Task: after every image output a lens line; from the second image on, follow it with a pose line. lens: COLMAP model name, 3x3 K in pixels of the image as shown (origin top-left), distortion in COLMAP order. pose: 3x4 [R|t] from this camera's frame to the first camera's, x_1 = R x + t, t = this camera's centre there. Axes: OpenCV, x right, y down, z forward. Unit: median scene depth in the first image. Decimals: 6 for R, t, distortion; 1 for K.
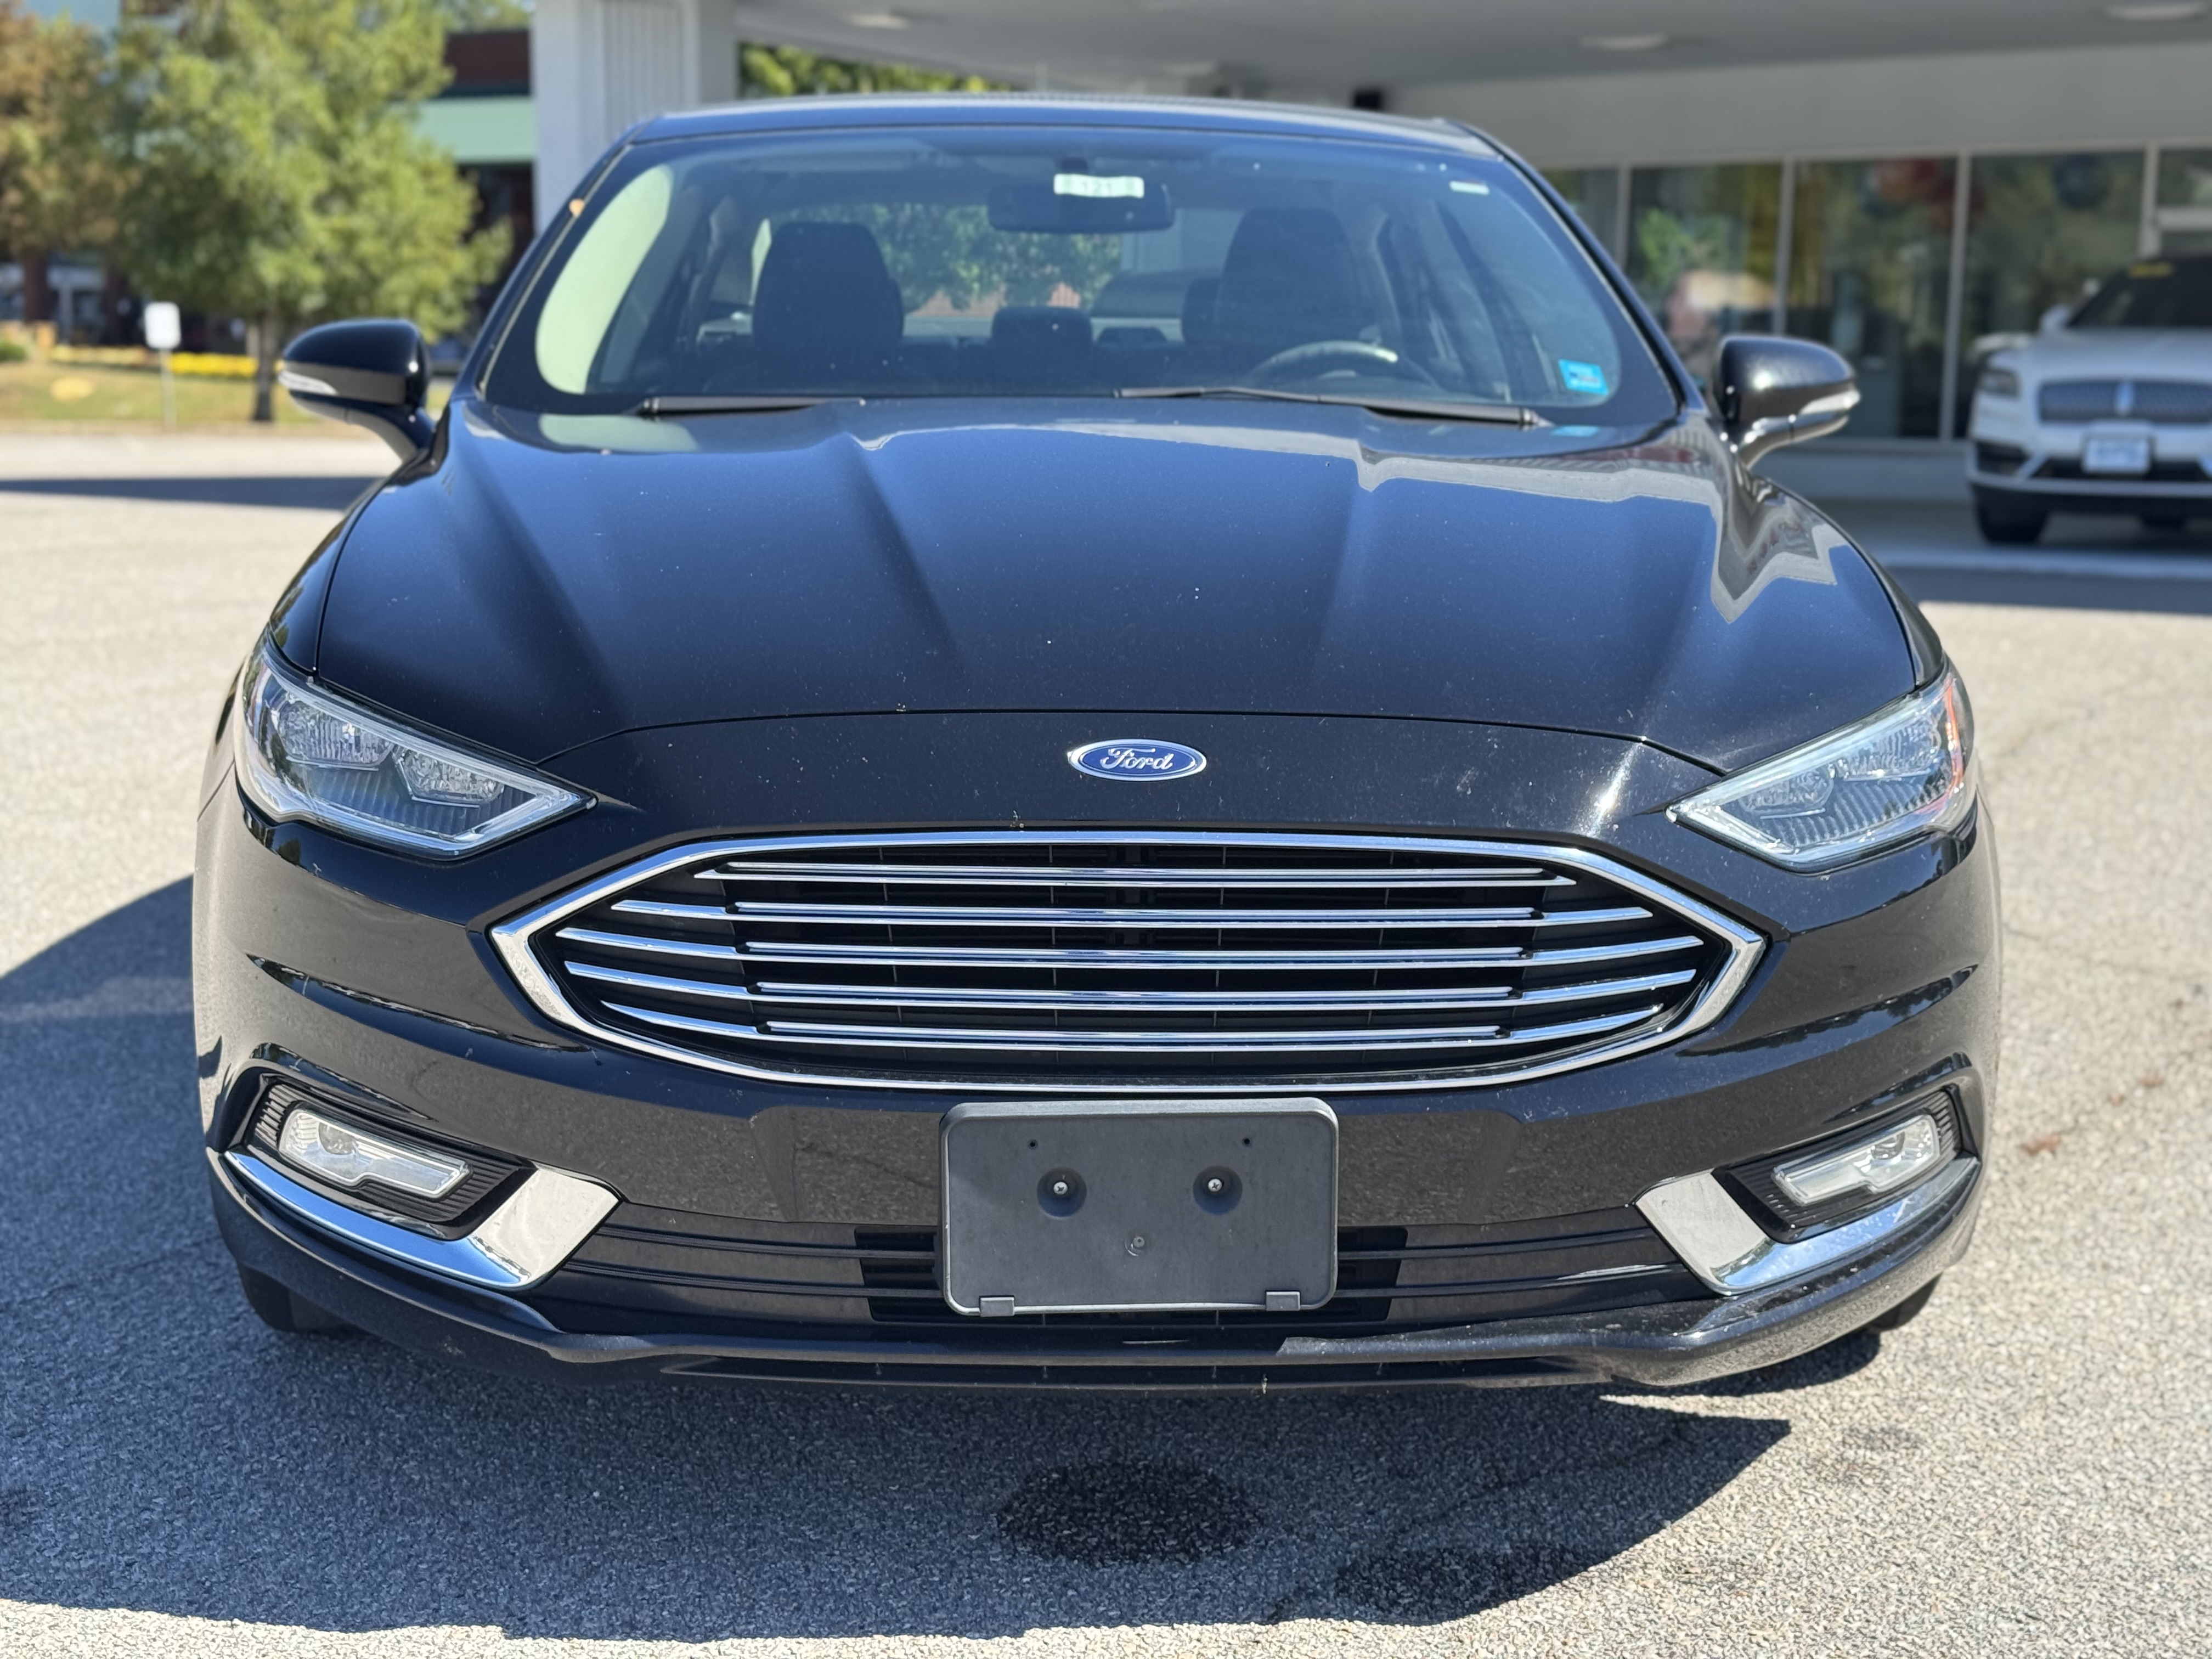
lens RADIAL K [[3073.8, 0, 1102.5], [0, 3073.8, 834.8], [0, 0, 1]] dist [0.184488, -0.506485]
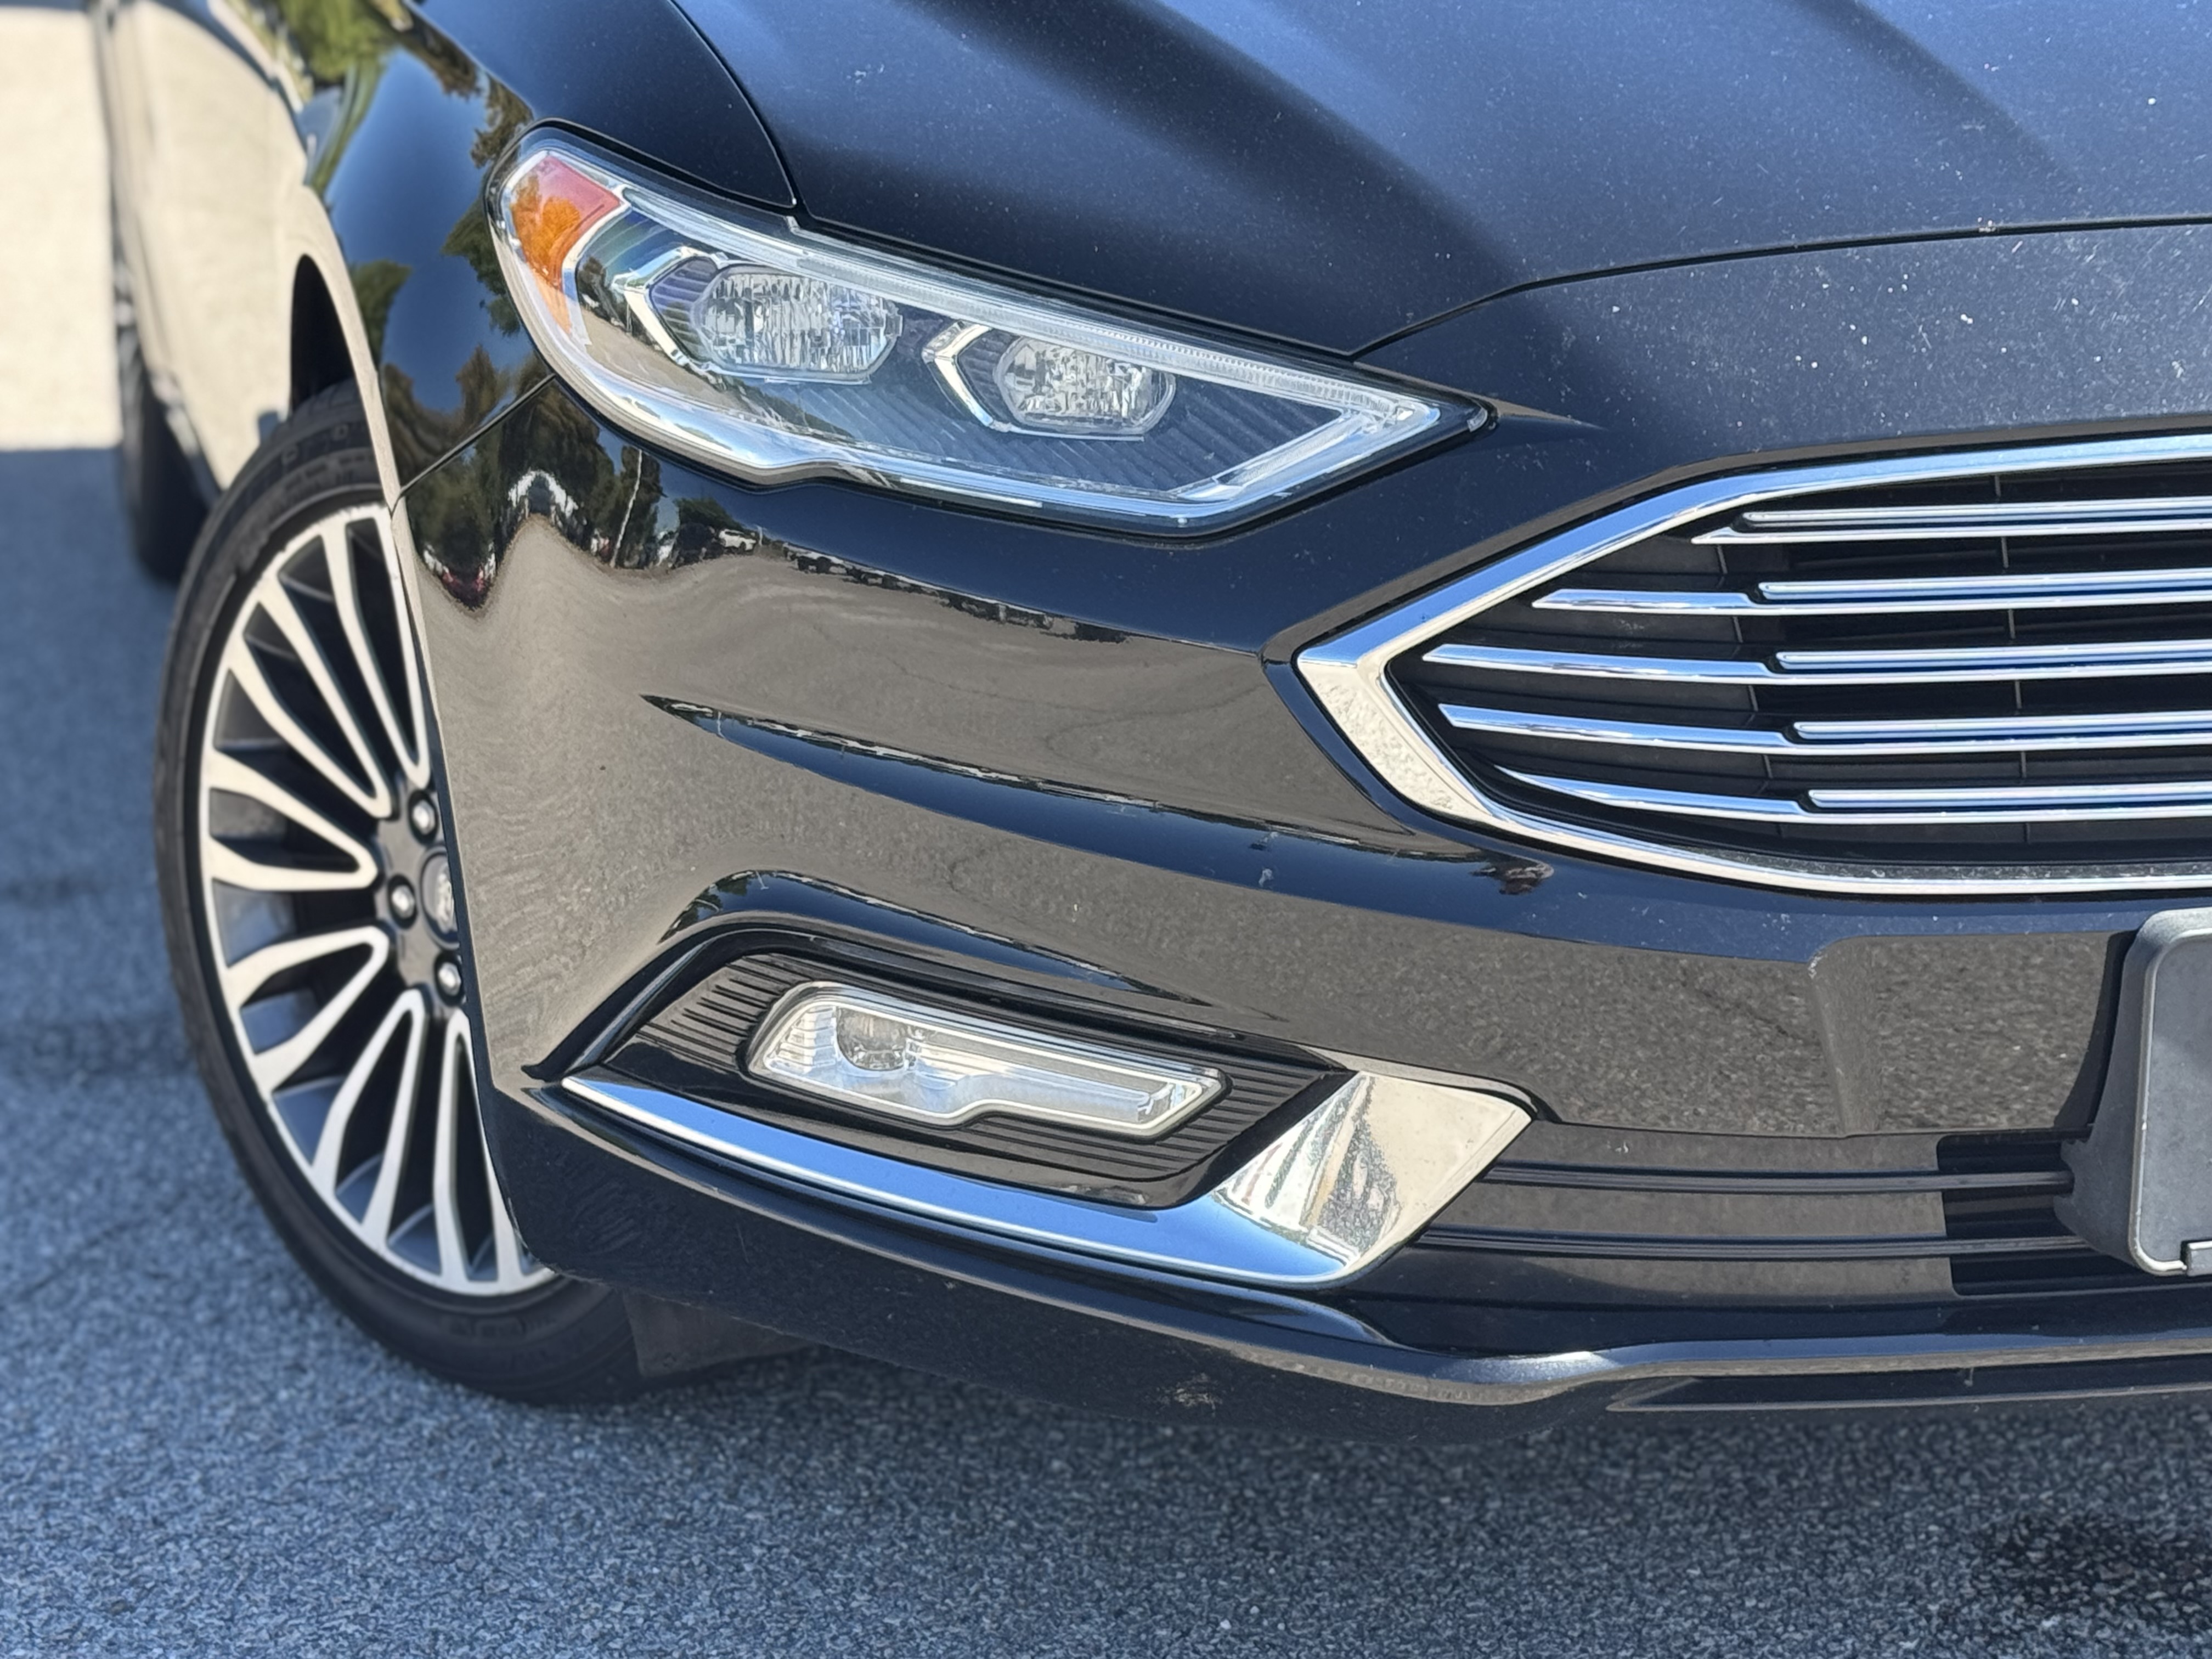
lens RADIAL K [[4686.1, 0, 1101.2], [0, 4686.1, 819.9], [0, 0, 1]] dist [0.144610, 0.048079]
pose [[0.976523, -0.061009, 0.206592, -0.408643], [0.045004, 0.995673, 0.081307, -0.010187], [-0.210659, -0.070101, 0.975043, 0.179736]]
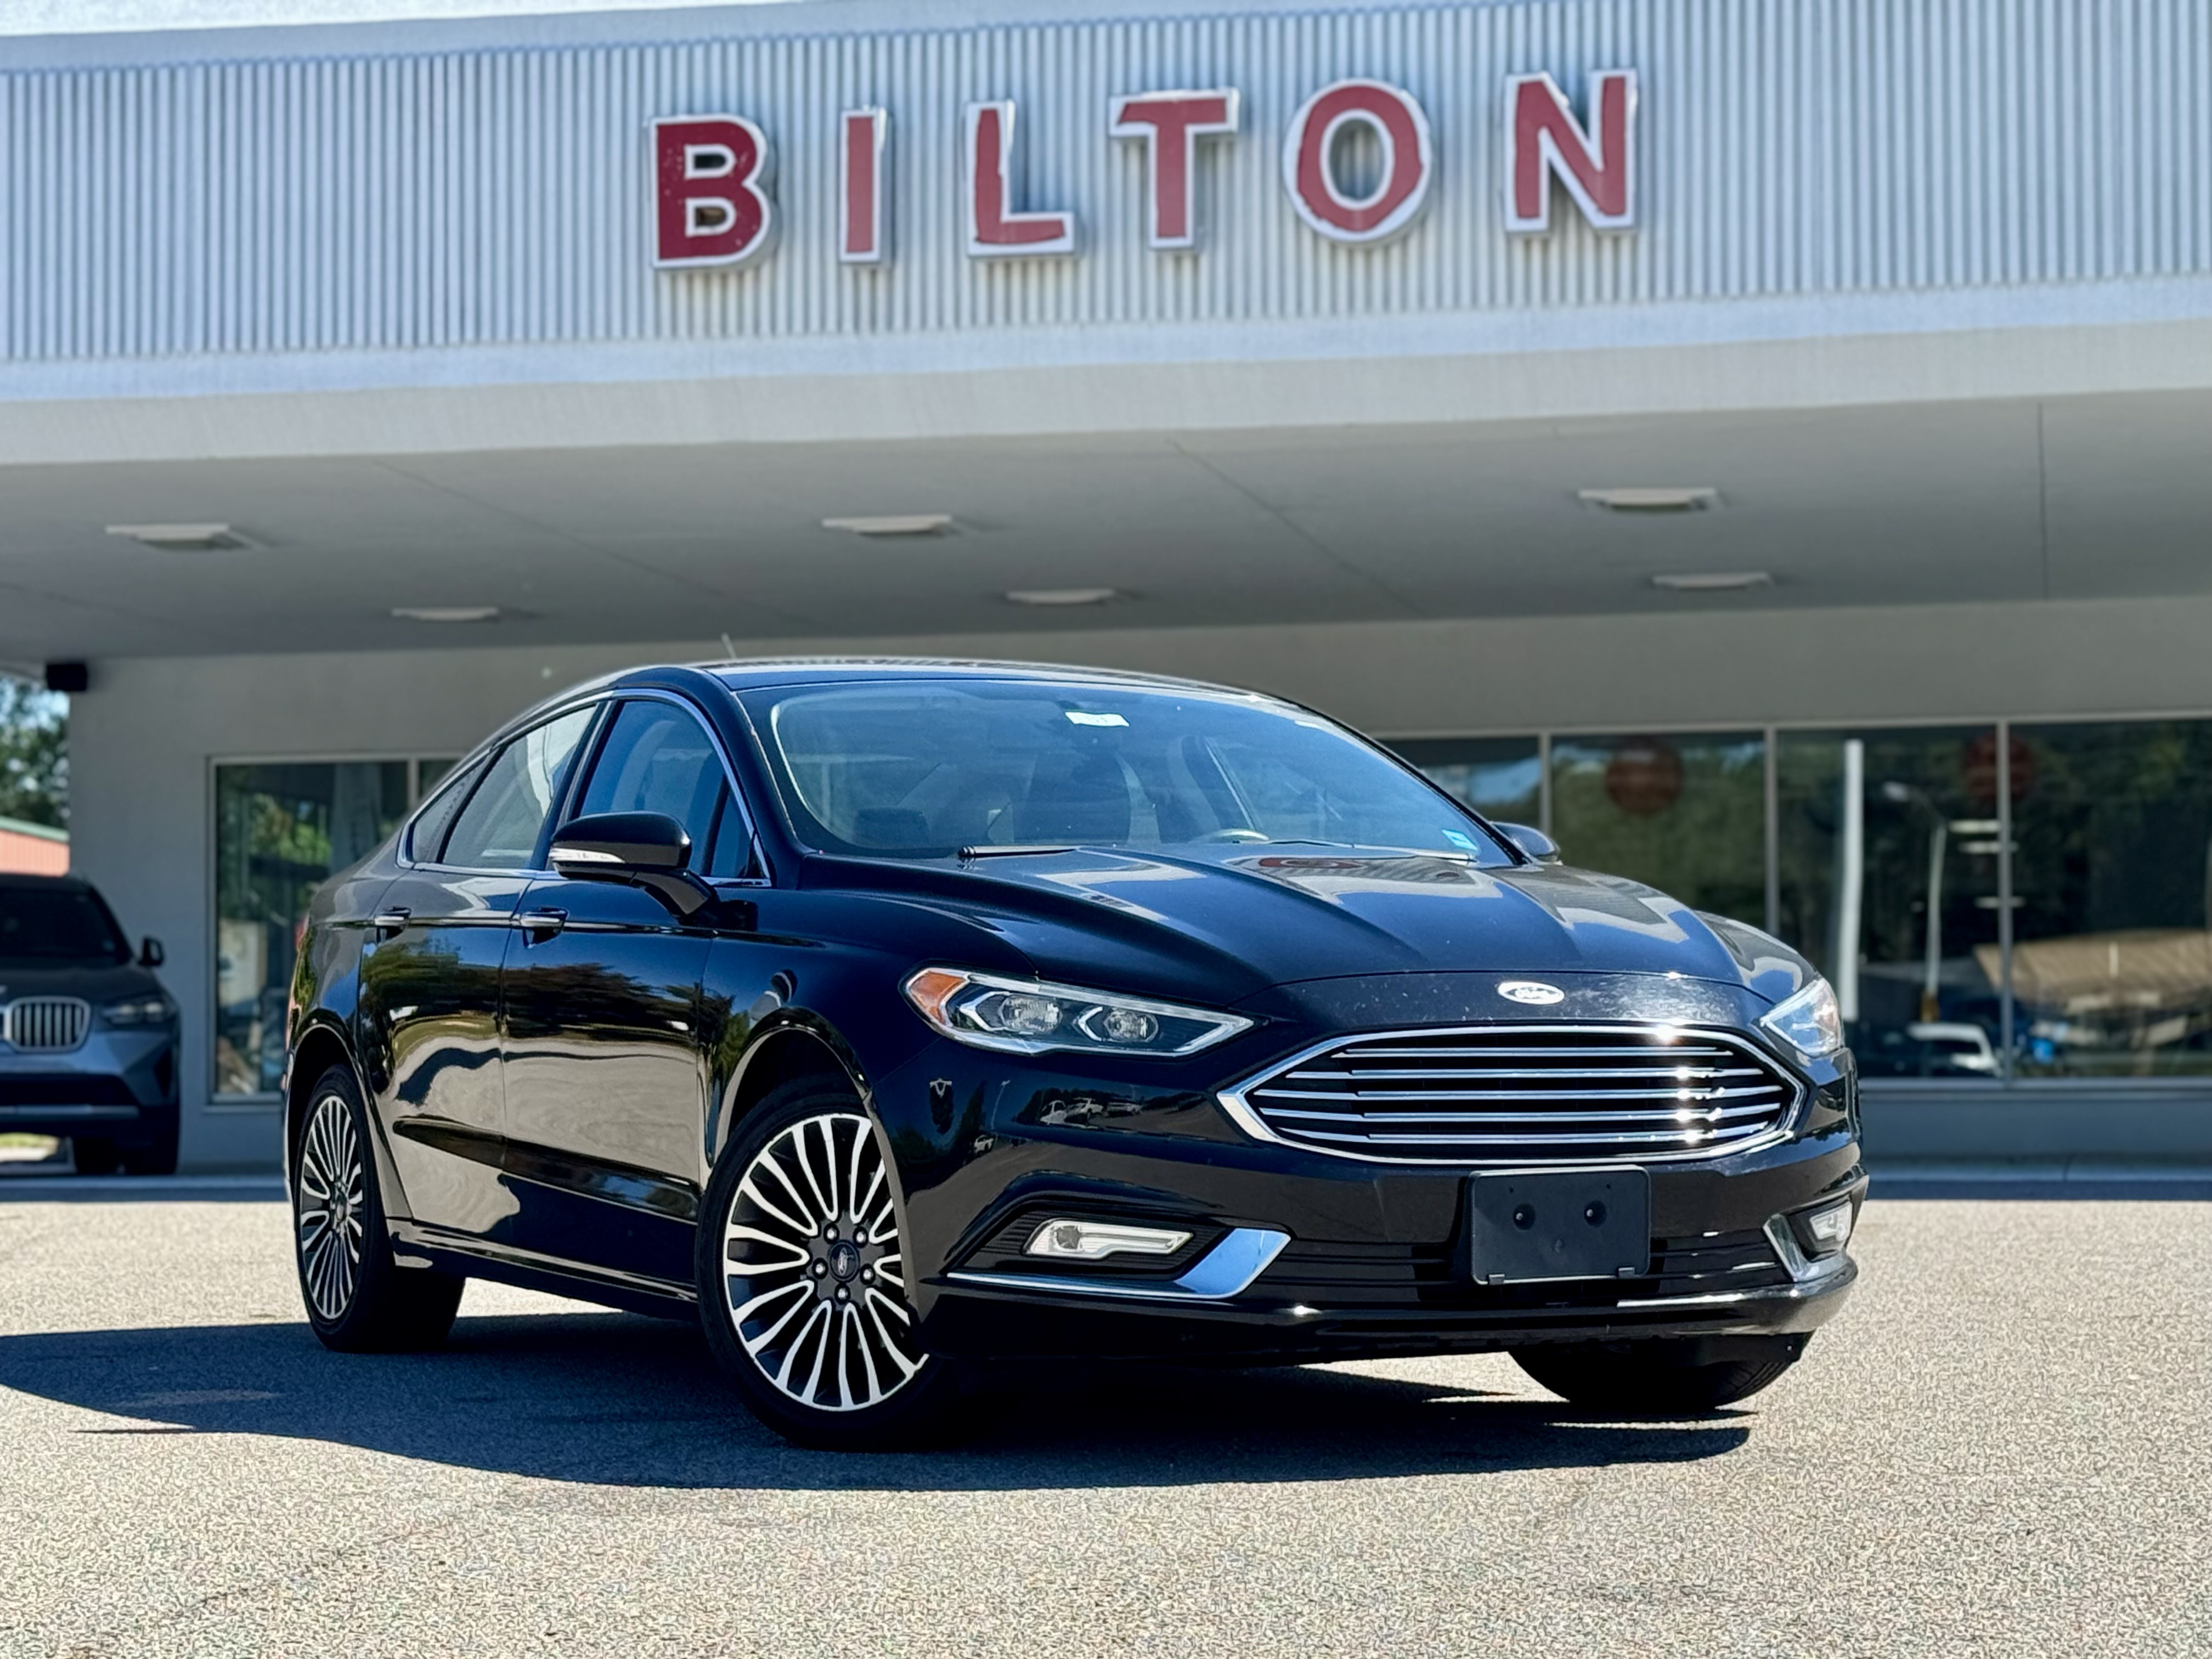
lens RADIAL K [[4686.1, 0, 1101.2], [0, 4686.1, 819.9], [0, 0, 1]] dist [0.144610, 0.048079]
pose [[0.919357, -0.002387, 0.393418, -1.352104], [0.080326, 0.980056, -0.181763, 0.371226], [-0.385138, 0.198707, 0.901213, -1.509087]]
